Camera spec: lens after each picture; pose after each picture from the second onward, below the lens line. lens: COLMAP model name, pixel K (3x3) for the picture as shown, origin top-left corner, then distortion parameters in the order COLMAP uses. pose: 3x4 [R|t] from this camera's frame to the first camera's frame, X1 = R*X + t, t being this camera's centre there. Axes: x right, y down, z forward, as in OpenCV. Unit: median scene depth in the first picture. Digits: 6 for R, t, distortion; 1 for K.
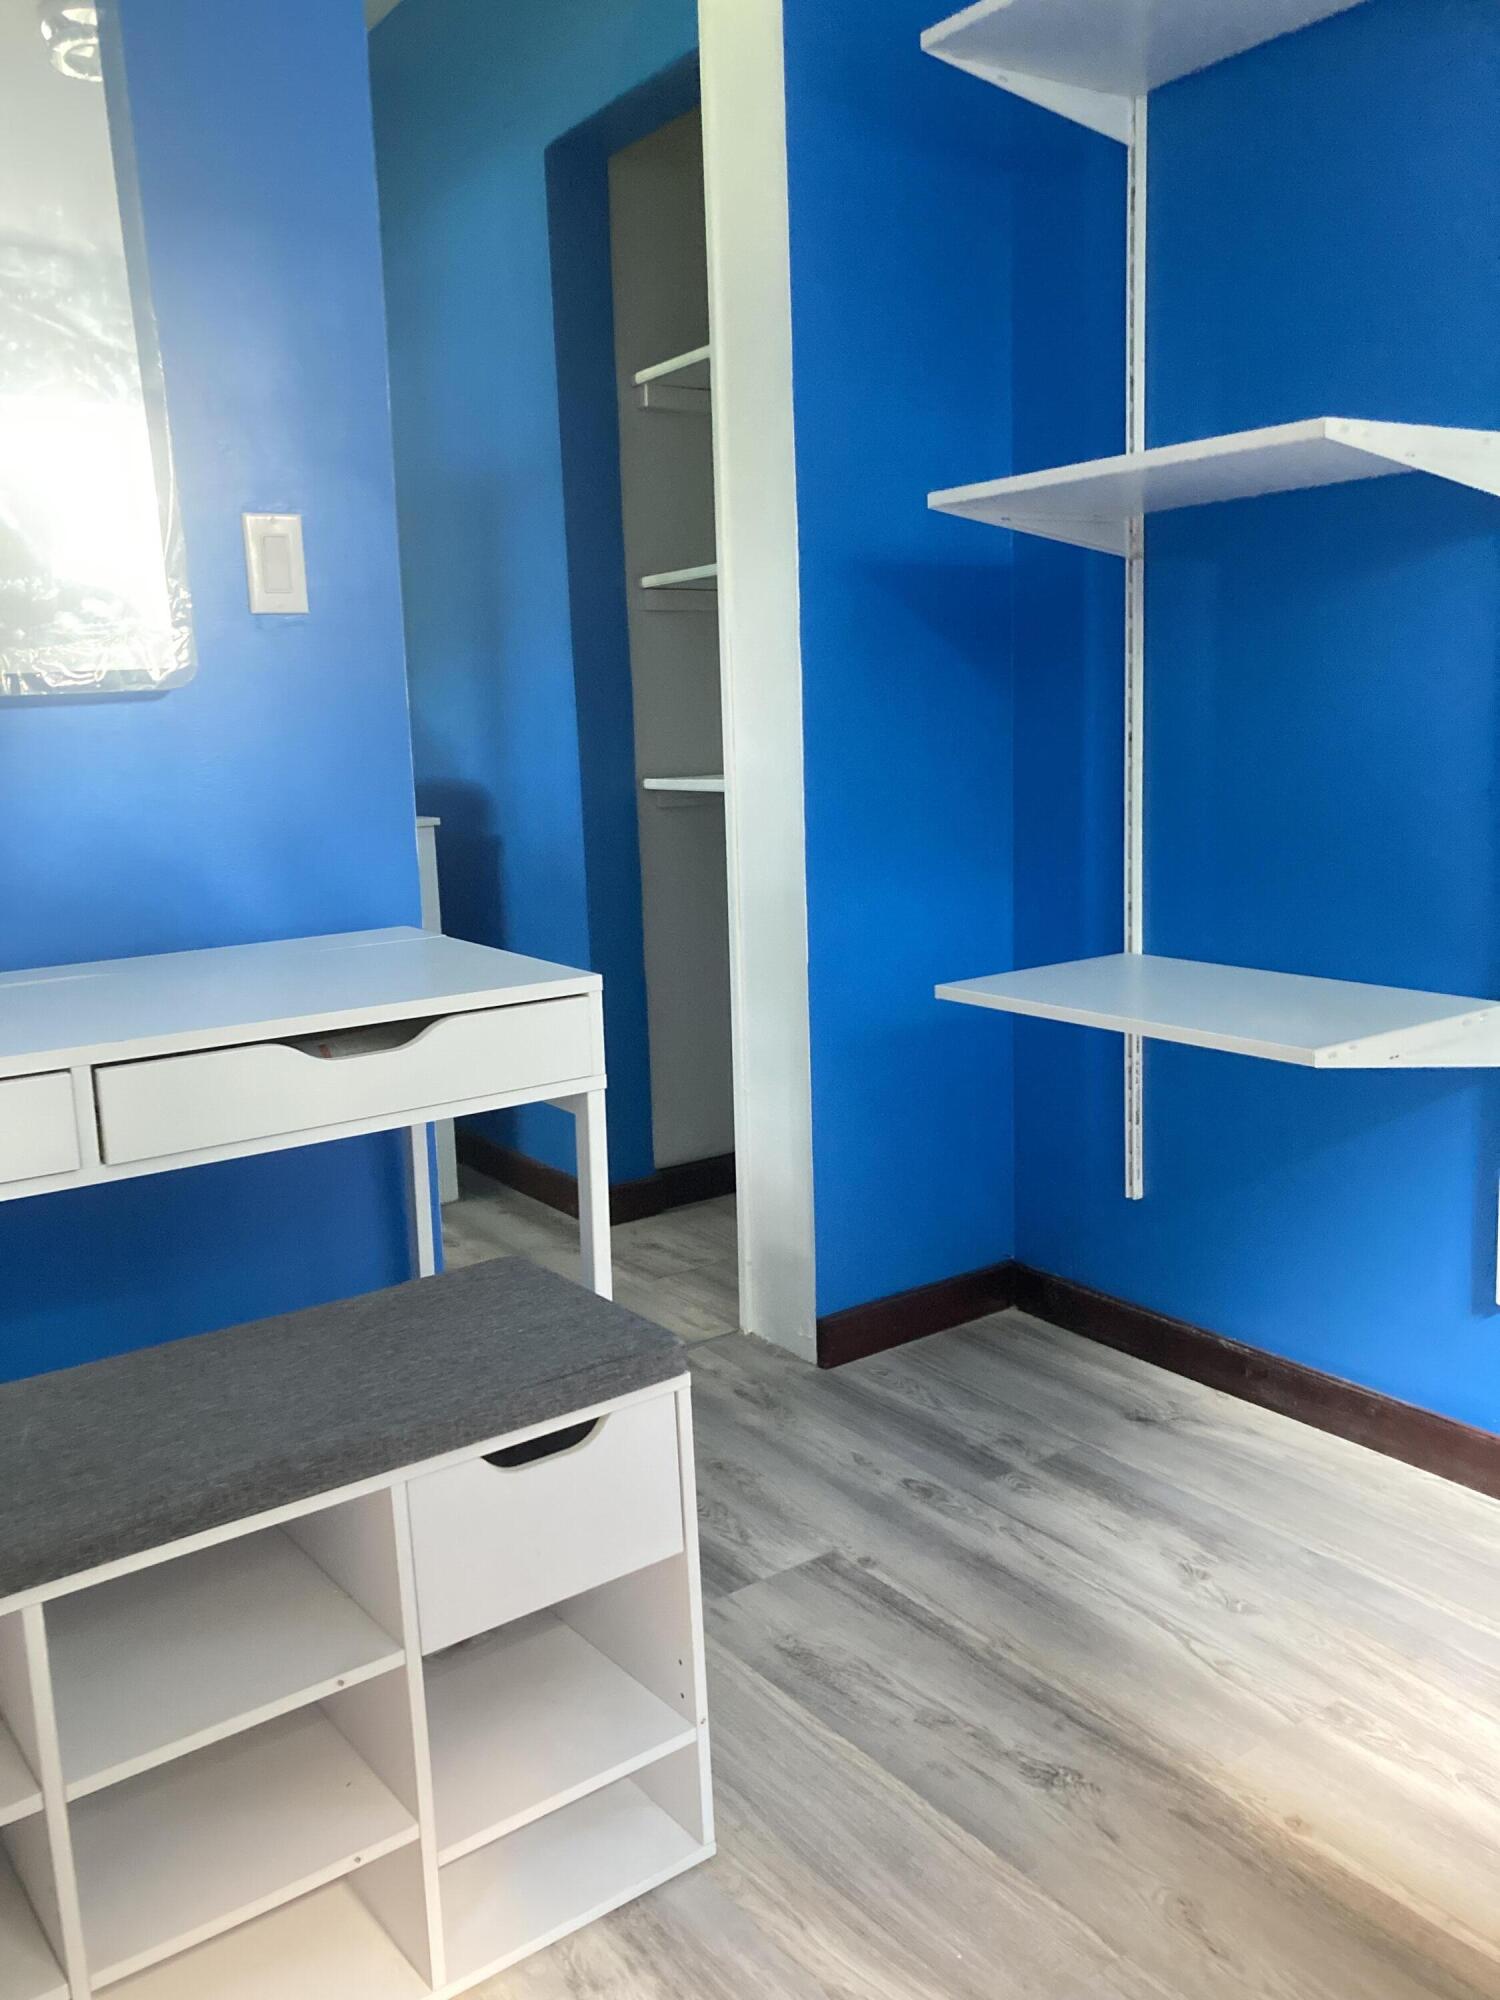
lens RADIAL K [[1659.6, 0, 750.0], [0, 1659.6, 1000.0], [0, 0, 1]] dist [0.007140, 0.003099]
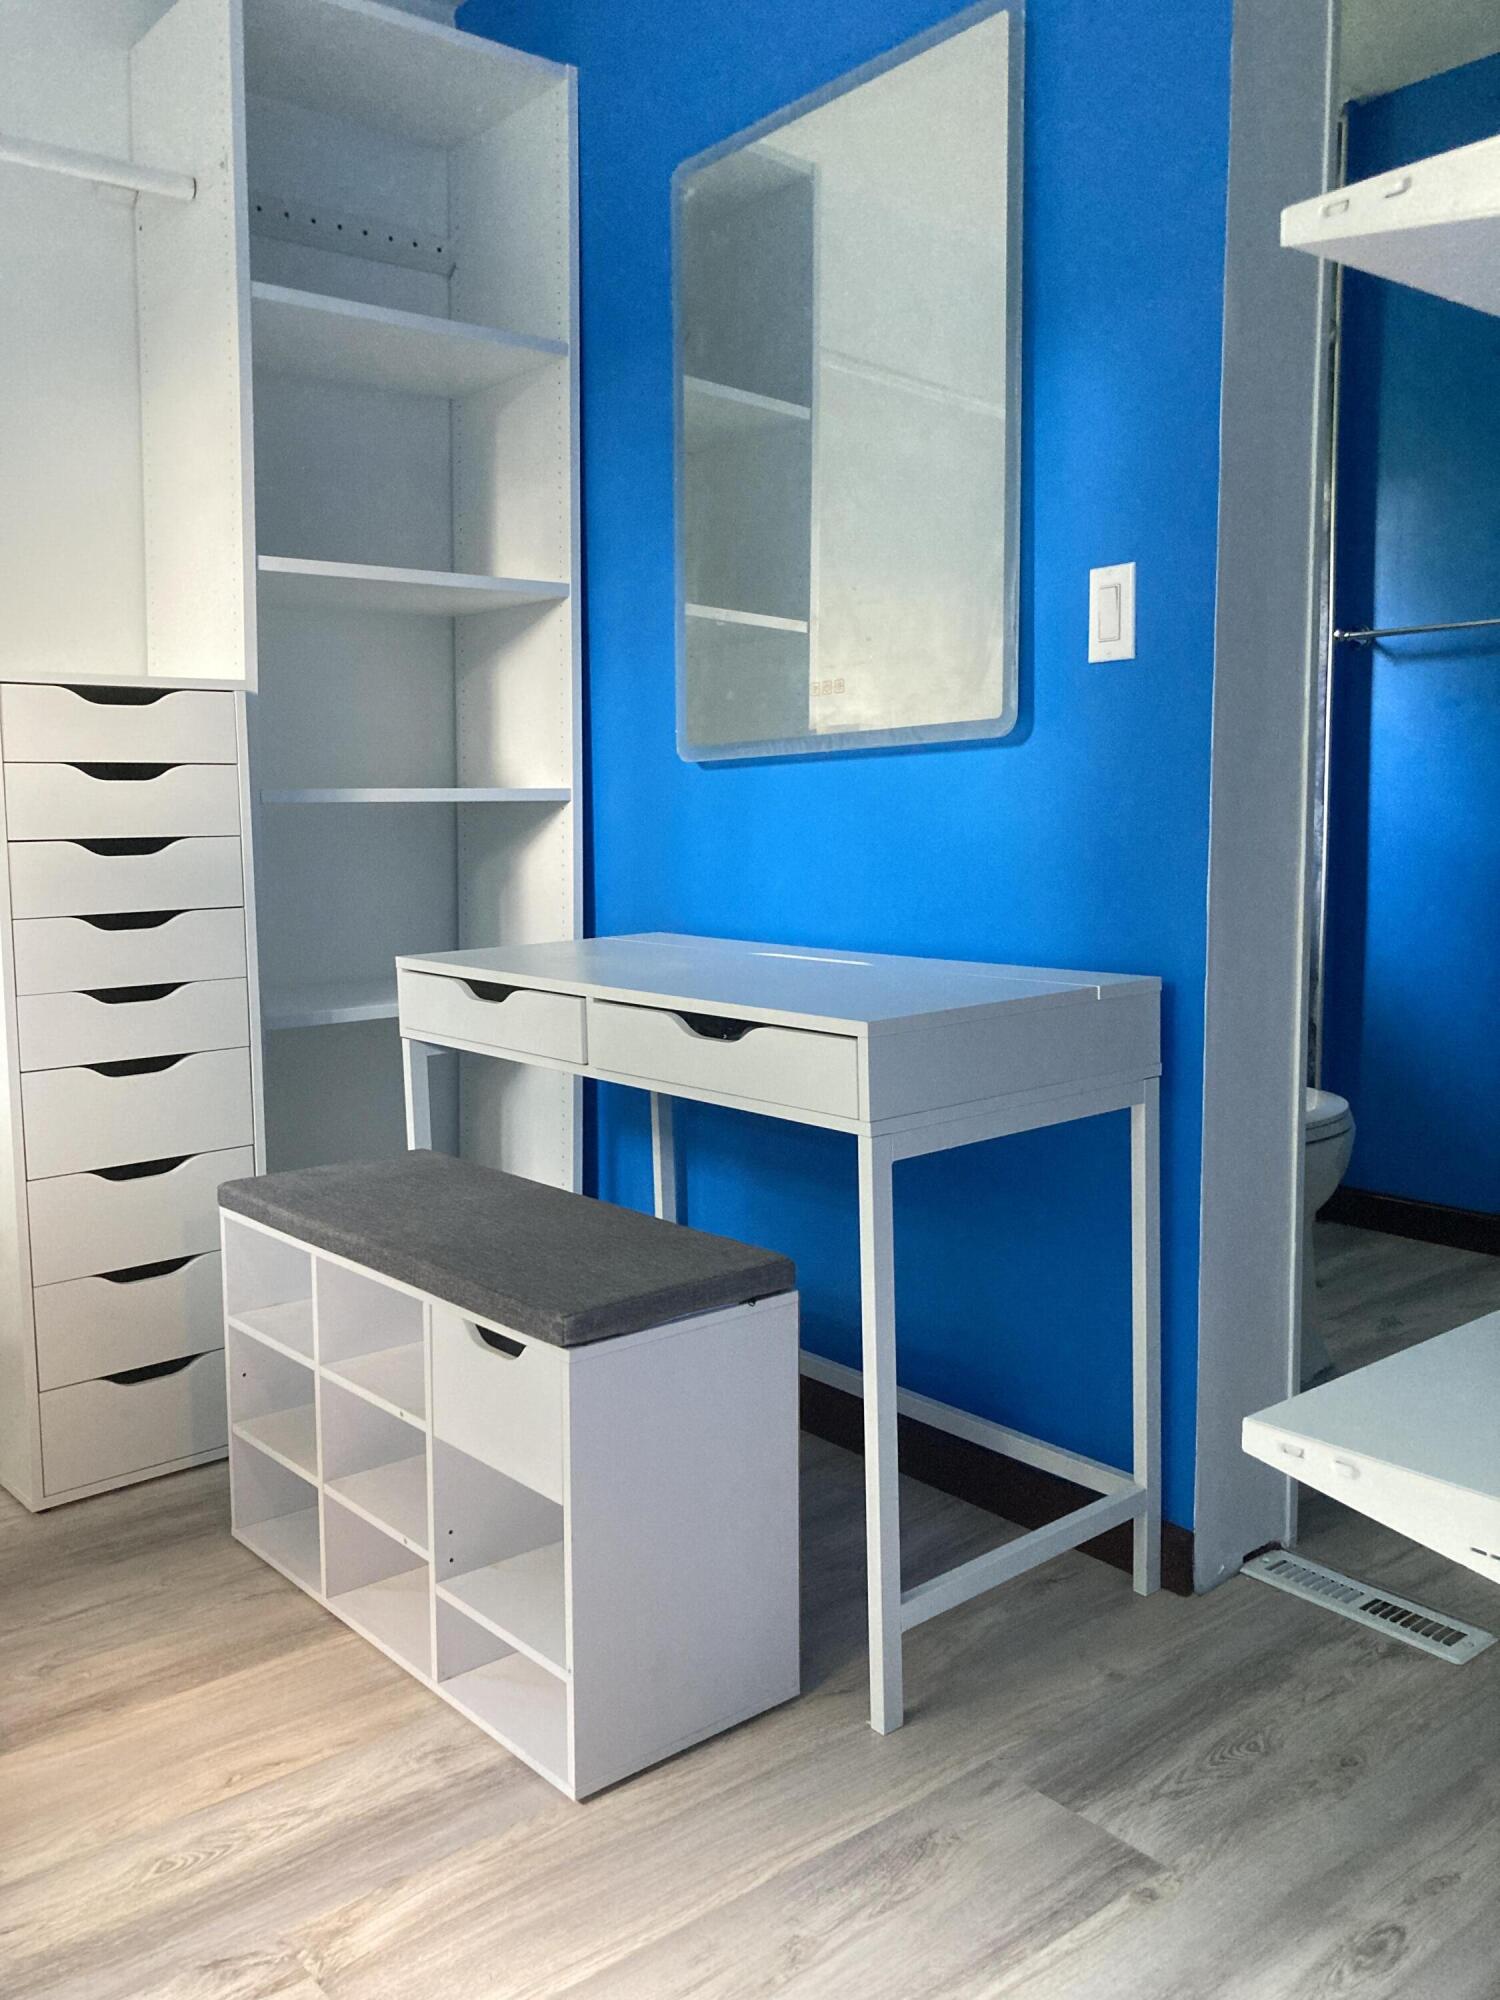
lens RADIAL K [[1659.6, 0, 750.0], [0, 1659.6, 1000.0], [0, 0, 1]] dist [0.007140, 0.003099]
pose [[0.054482, 0.145154, -0.987908, 0.916270], [-0.162184, 0.977526, 0.134685, -0.155138], [0.985255, 0.152884, 0.076799, 0.878497]]
